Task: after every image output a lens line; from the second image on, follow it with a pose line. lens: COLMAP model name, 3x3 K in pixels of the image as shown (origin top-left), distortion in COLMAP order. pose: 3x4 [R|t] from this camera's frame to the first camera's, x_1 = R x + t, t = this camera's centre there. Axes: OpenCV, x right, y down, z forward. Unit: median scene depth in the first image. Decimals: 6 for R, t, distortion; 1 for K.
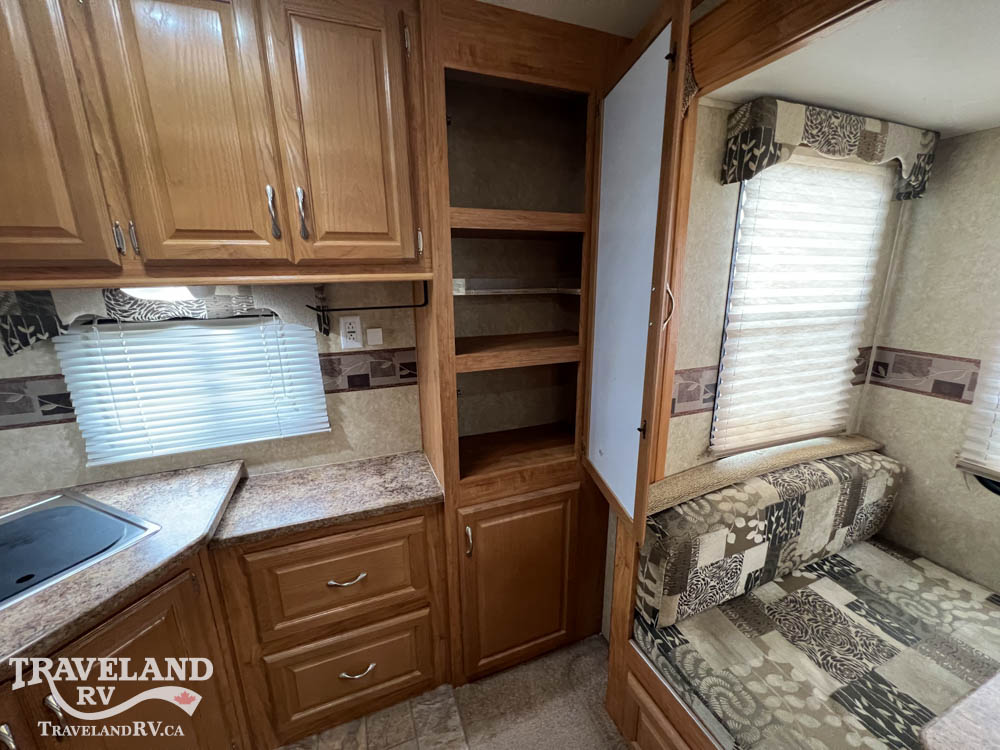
lens RADIAL K [[401.2, 0, 497.8], [0, 401.2, 373.0], [0, 0, 1]] dist [-0.000757, 0.000296]
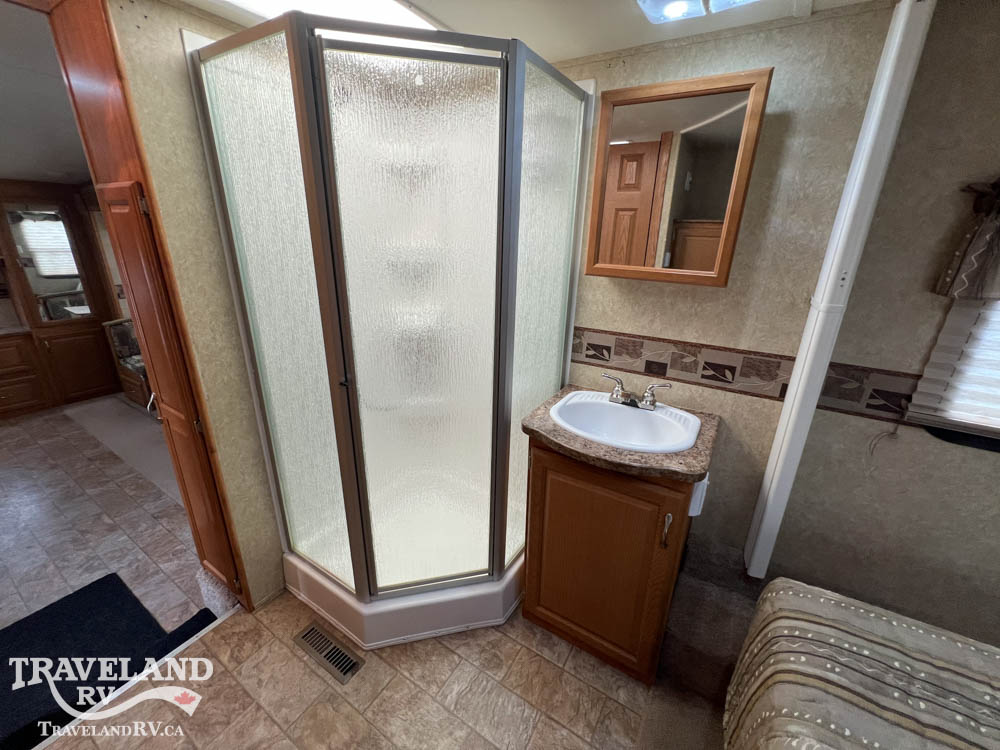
lens RADIAL K [[407.4, 0, 500.4], [0, 407.4, 379.2], [0, 0, 1]] dist [0.000520, 0.000128]
pose [[0.806186, -0.160984, 0.569340, 0.957747], [0.100002, 0.985503, 0.137053, 0.634548], [-0.583149, -0.053555, 0.810598, -3.736920]]
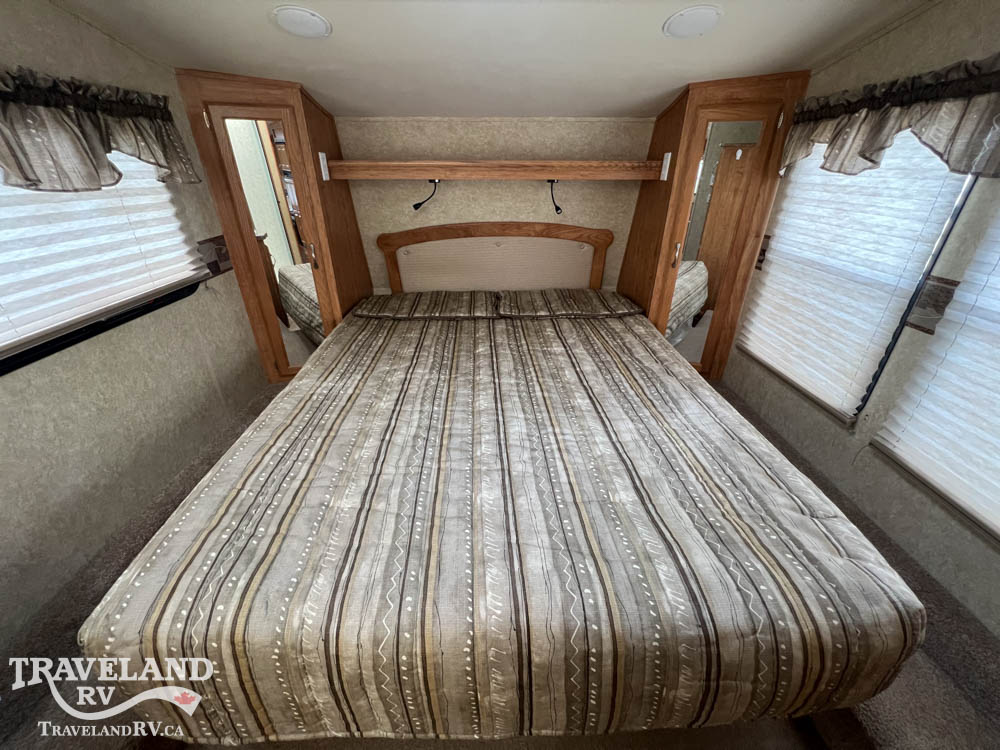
lens RADIAL K [[401.2, 0, 497.8], [0, 401.2, 373.0], [0, 0, 1]] dist [-0.000757, 0.000296]
pose [[-0.934091, -0.147397, 0.325189, 1.108847], [0.105620, 0.755960, 0.646041, 0.603362], [-0.341054, 0.637808, -0.690567, -3.476024]]
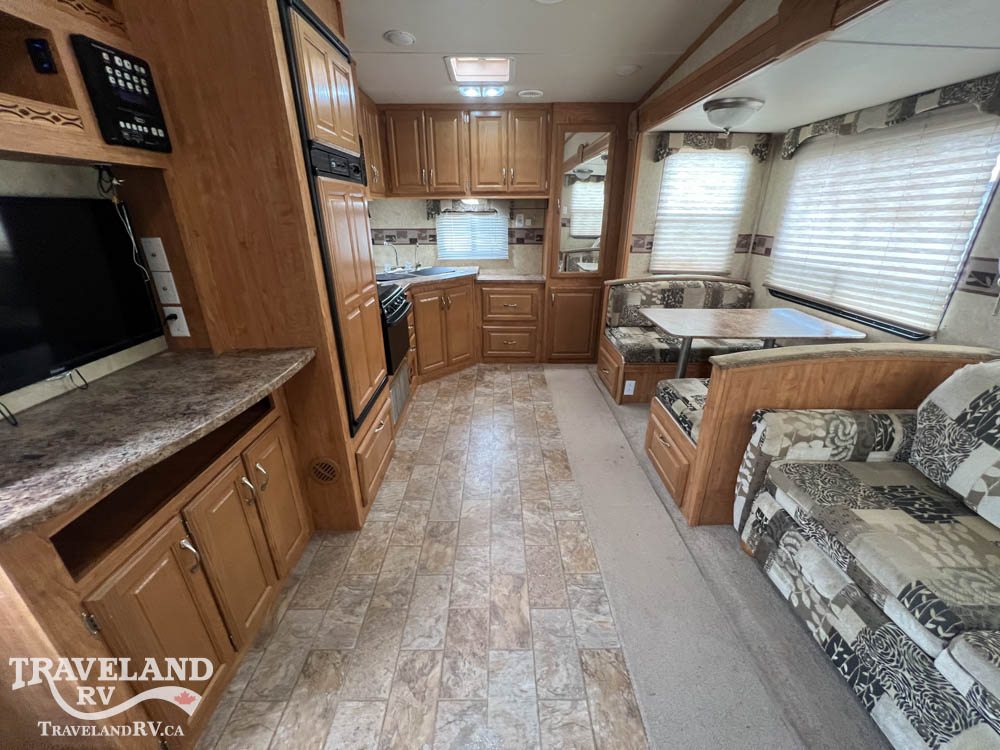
lens RADIAL K [[401.2, 0, 497.8], [0, 401.2, 373.0], [0, 0, 1]] dist [-0.000757, 0.000296]
pose [[0.931690, 0.149023, -0.331278, 0.614823], [-0.098467, 0.981439, 0.164563, 0.544922], [0.349653, -0.120702, 0.929071, -1.908455]]
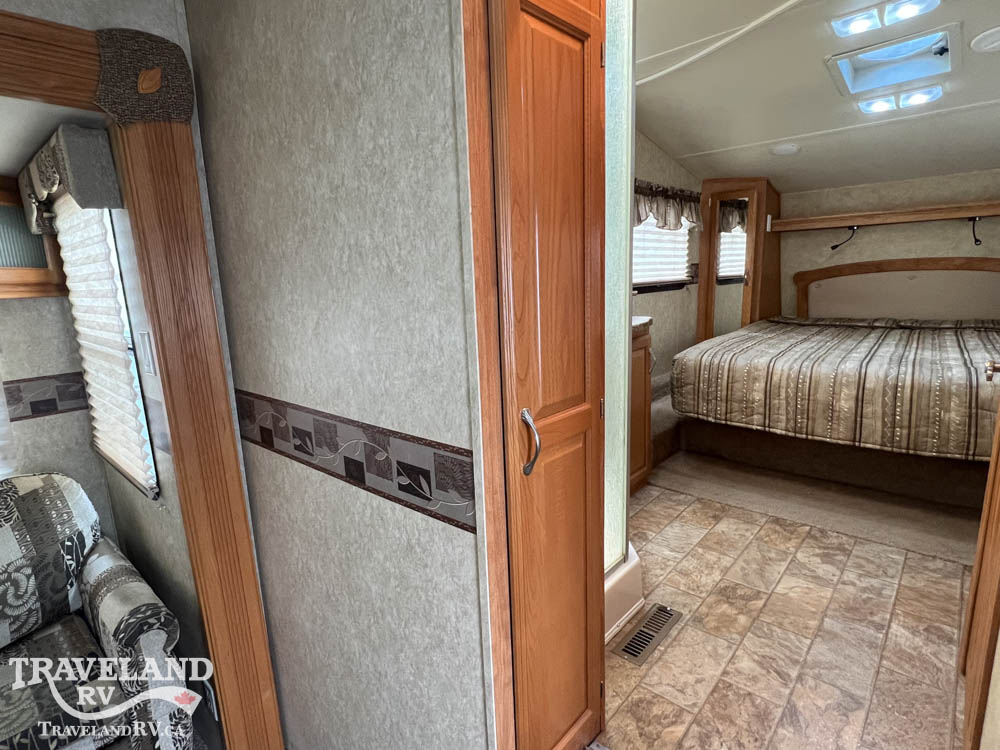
lens RADIAL K [[523.5, 0, 495.4], [0, 523.5, 378.4], [0, 0, 1]] dist [-0.002580, 0.000943]
pose [[-0.446971, -0.140588, 0.883432, 0.212894], [0.265776, 0.922108, 0.281211, 0.475564], [-0.854155, 0.360488, -0.374791, -1.946865]]
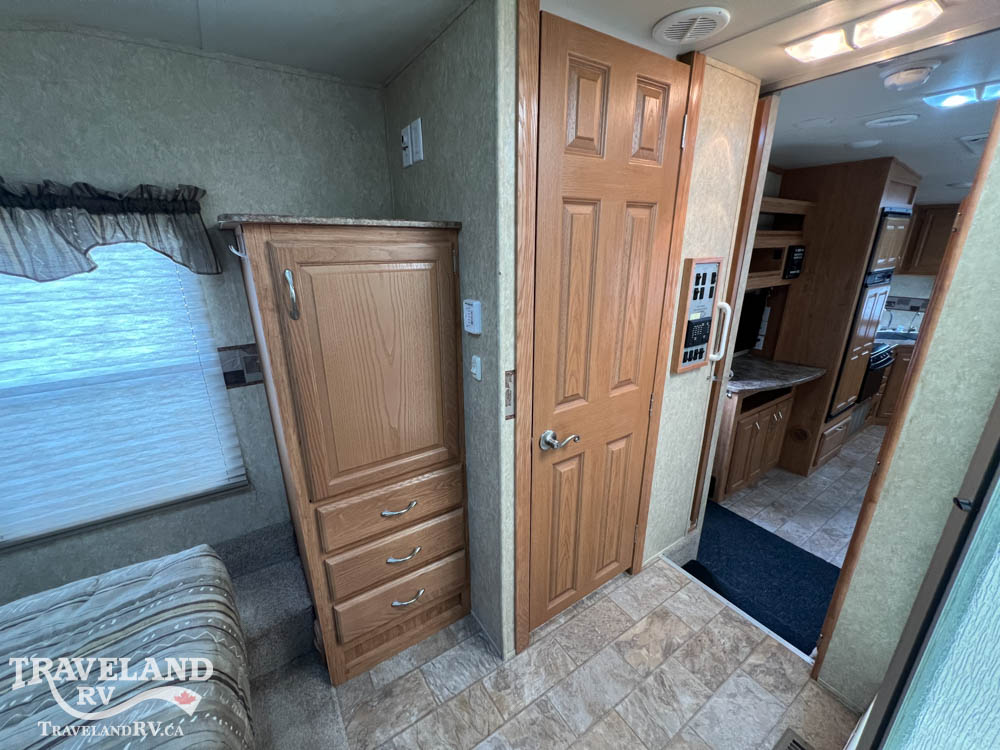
lens RADIAL K [[399.6, 0, 495.1], [0, 399.6, 367.3], [0, 0, 1]] dist [0.000412, 0.000259]
pose [[0.208313, 0.317107, -0.925229, 1.519222], [-0.238690, 0.933862, 0.266325, 0.551031], [0.948490, 0.165364, 0.270225, -3.572643]]
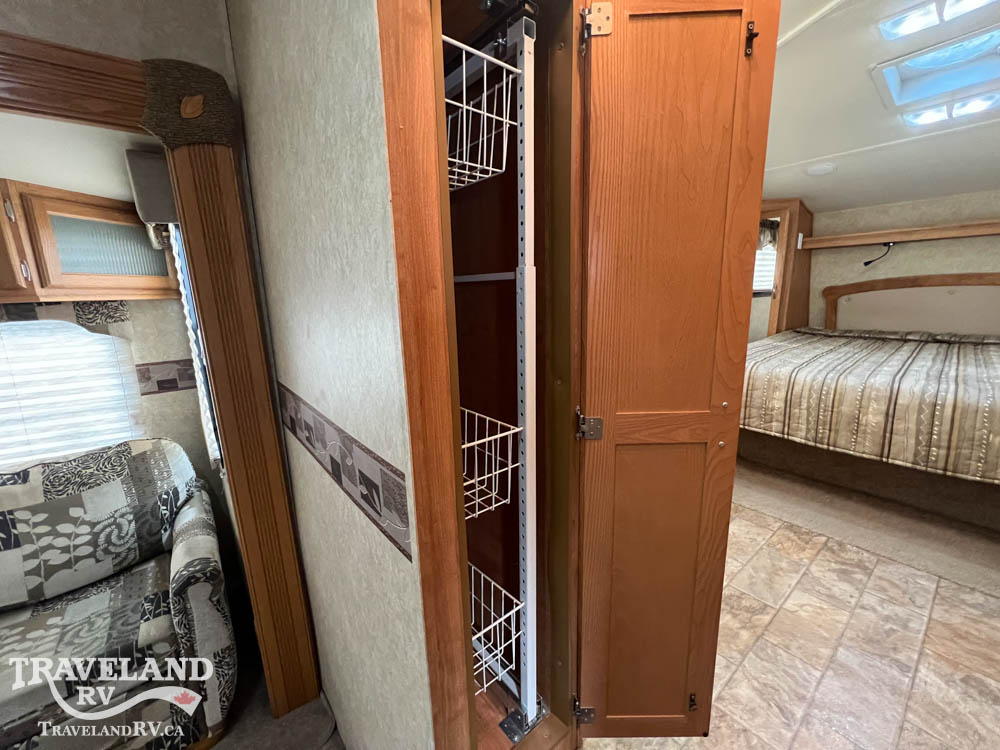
lens RADIAL K [[401.2, 0, 497.8], [0, 401.2, 373.0], [0, 0, 1]] dist [-0.000757, 0.000296]
pose [[-0.296229, -0.167187, 0.940370, 0.369013], [0.269710, 0.929848, 0.250279, 0.550392], [-0.916245, 0.327767, -0.230356, -2.177014]]
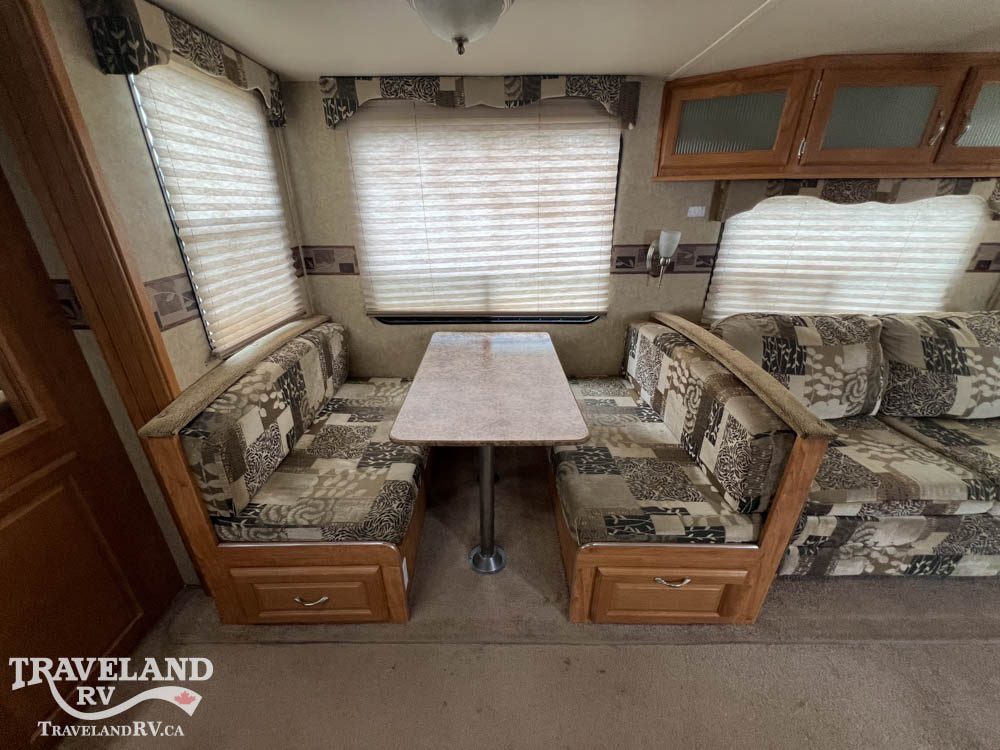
lens RADIAL K [[401.2, 0, 497.8], [0, 401.2, 373.0], [0, 0, 1]] dist [-0.000757, 0.000296]
pose [[0.364519, -0.360567, 0.858555, -0.147048], [0.223601, 0.928909, 0.295179, 0.098695], [-0.903951, 0.084376, 0.419229, -0.148530]]
